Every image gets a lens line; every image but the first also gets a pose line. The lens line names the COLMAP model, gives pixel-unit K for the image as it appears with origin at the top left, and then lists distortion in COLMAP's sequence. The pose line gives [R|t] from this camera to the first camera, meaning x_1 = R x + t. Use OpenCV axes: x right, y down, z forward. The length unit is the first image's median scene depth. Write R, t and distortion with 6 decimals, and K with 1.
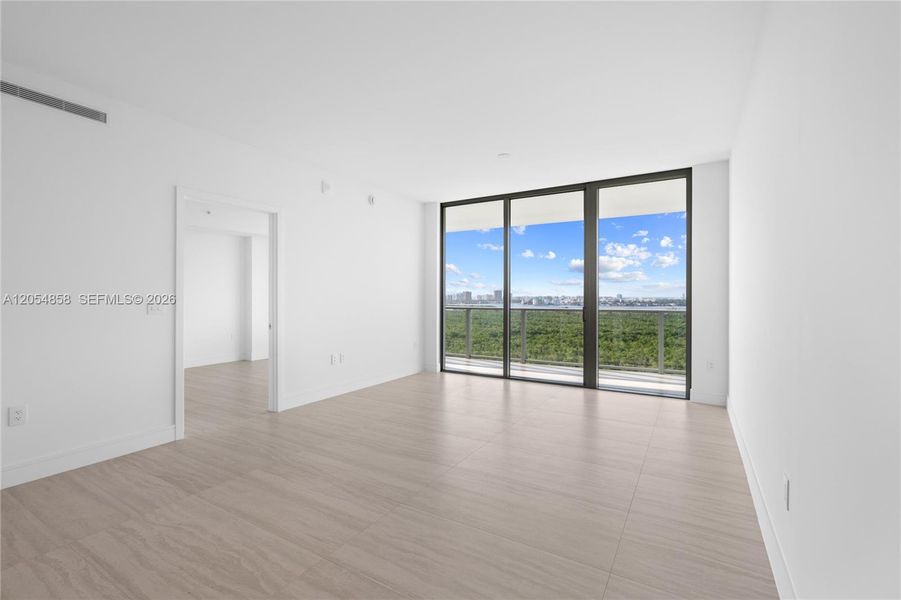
lens RADIAL K [[408.9, 0, 450.5], [0, 408.9, 300.0], [0, 0, 1]] dist [-0.001487, 0.001780]
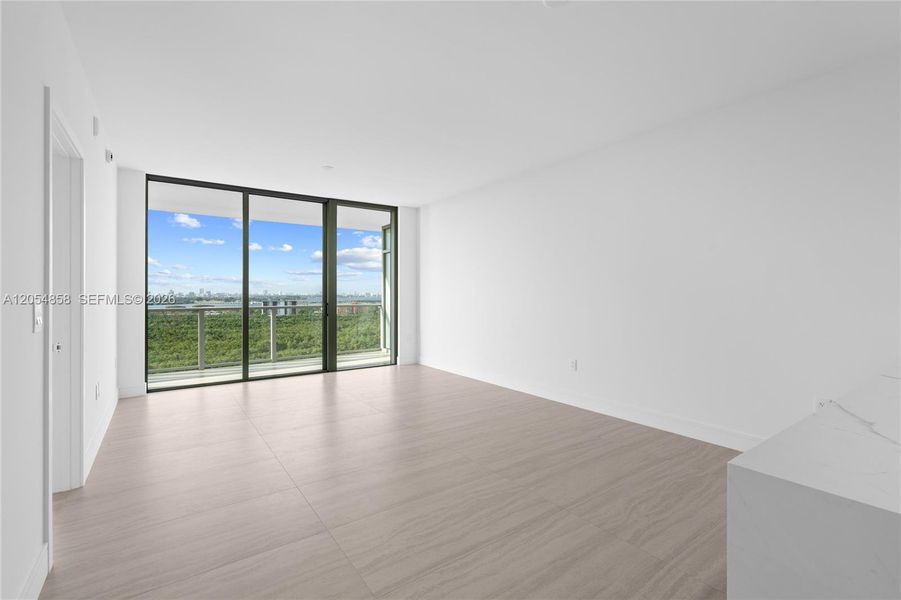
lens RADIAL K [[413.6, 0, 455.5], [0, 413.6, 297.1], [0, 0, 1]] dist [0.001961, 0.001058]
pose [[0.383352, -0.010571, 0.923542, -0.615428], [0.012065, 0.999906, 0.006437, -0.004044], [-0.923524, 0.008675, 0.383443, 0.198556]]
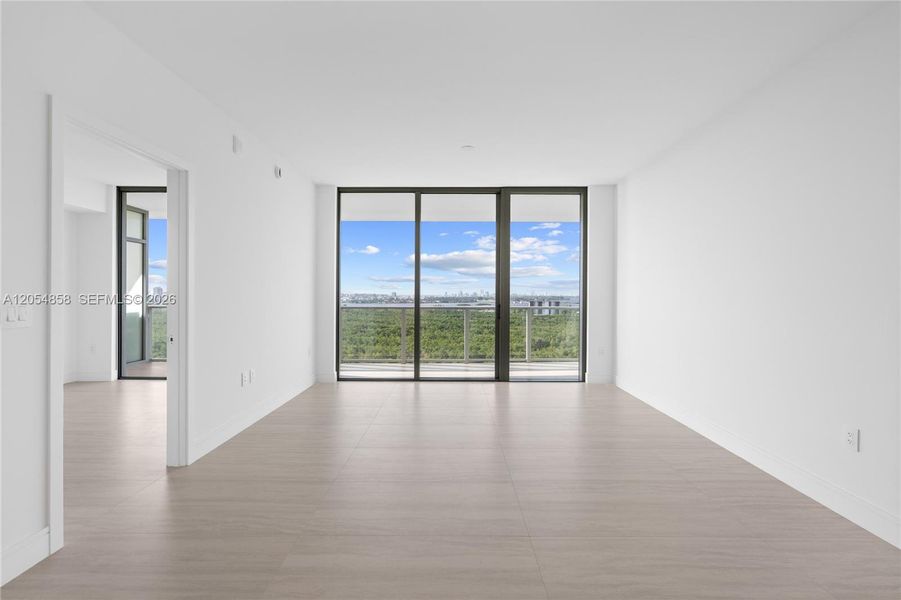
lens RADIAL K [[408.9, 0, 450.5], [0, 408.9, 300.0], [0, 0, 1]] dist [-0.001487, 0.001780]
pose [[0.856990, -0.005908, 0.515299, -0.314691], [0.003165, 0.999976, 0.006202, -0.002628], [-0.515323, -0.003684, 0.856988, 0.156921]]
